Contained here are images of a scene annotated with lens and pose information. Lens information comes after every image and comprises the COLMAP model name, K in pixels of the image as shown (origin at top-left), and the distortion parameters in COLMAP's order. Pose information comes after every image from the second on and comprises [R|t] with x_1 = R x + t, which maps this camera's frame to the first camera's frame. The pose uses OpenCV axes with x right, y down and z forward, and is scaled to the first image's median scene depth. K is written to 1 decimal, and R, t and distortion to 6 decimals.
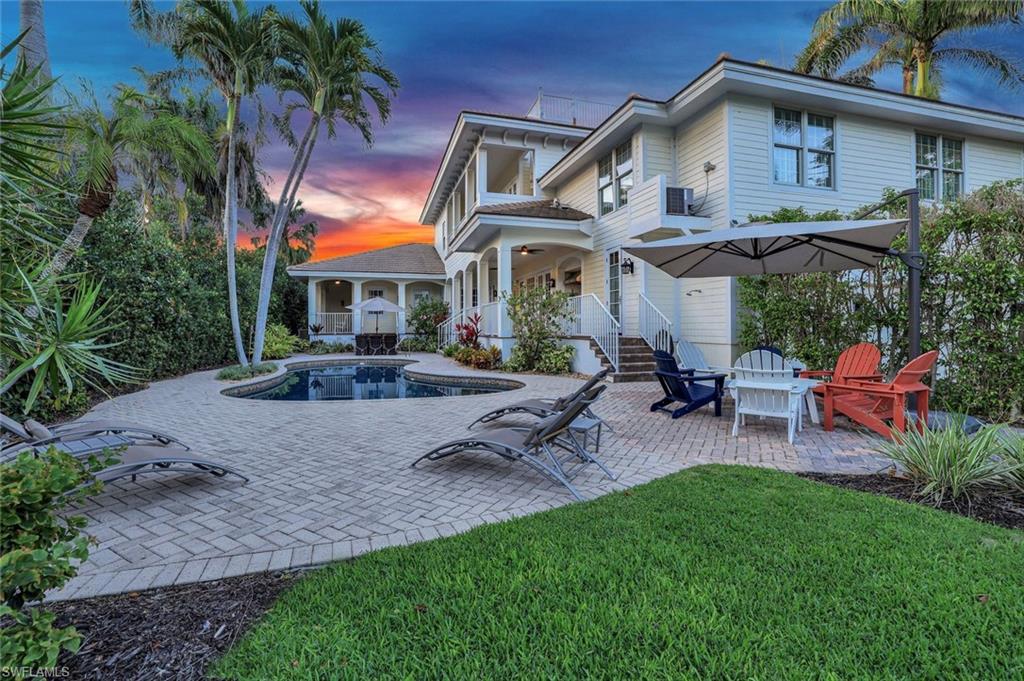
lens RADIAL K [[454.6, 0, 498.9], [0, 454.6, 328.3], [0, 0, 1]] dist [-0.038989, 0.018103]
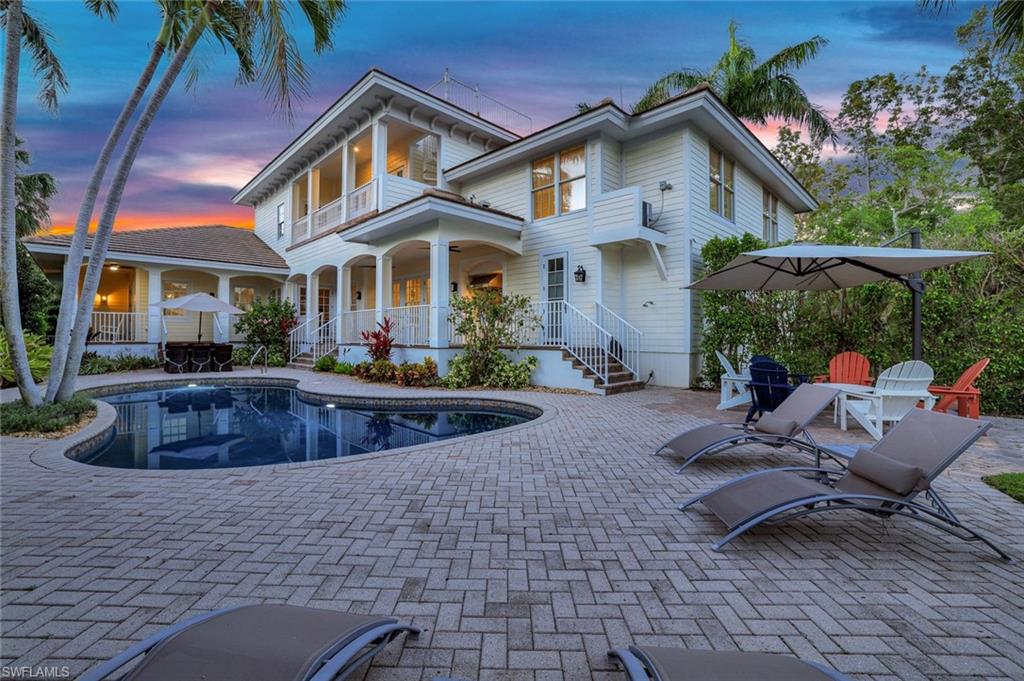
lens RADIAL K [[450.8, 0, 512.0], [0, 450.8, 333.7], [0, 0, 1]] dist [-0.038095, 0.017379]
pose [[0.870366, 0.009368, 0.492316, -0.289688], [-0.006205, 0.999948, -0.008056, -0.000438], [-0.492366, 0.003957, 0.870379, 0.208544]]
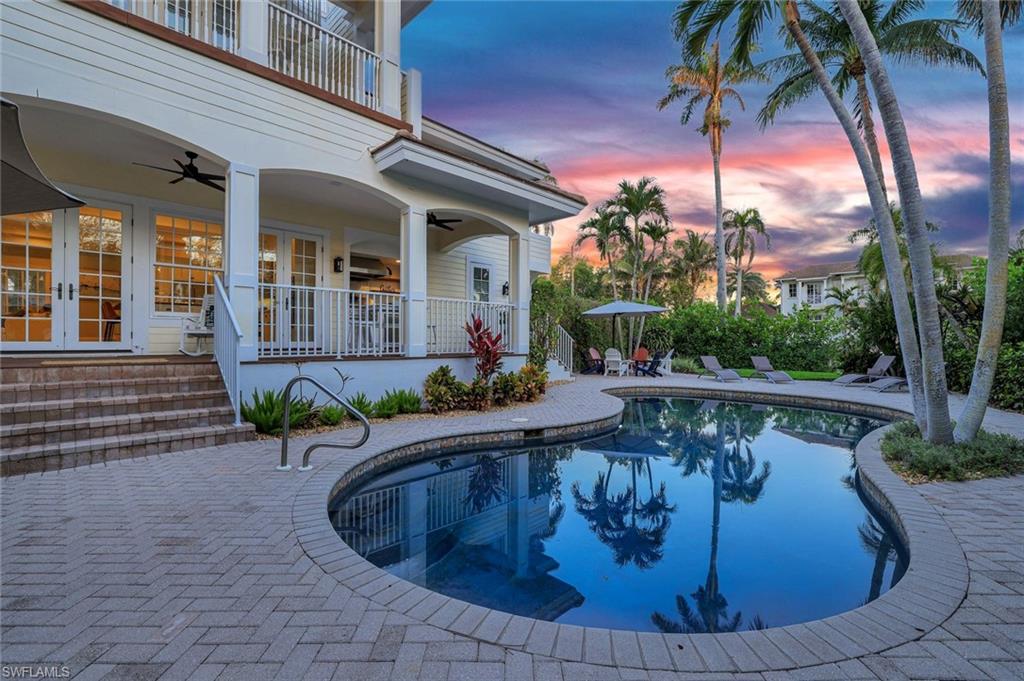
lens RADIAL K [[450.8, 0, 512.0], [0, 450.8, 333.7], [0, 0, 1]] dist [-0.038095, 0.017379]
pose [[-0.509524, 0.013037, 0.860358, -0.633697], [-0.006154, 0.999804, -0.018795, -0.001115], [-0.860434, -0.014871, -0.509344, 1.416922]]
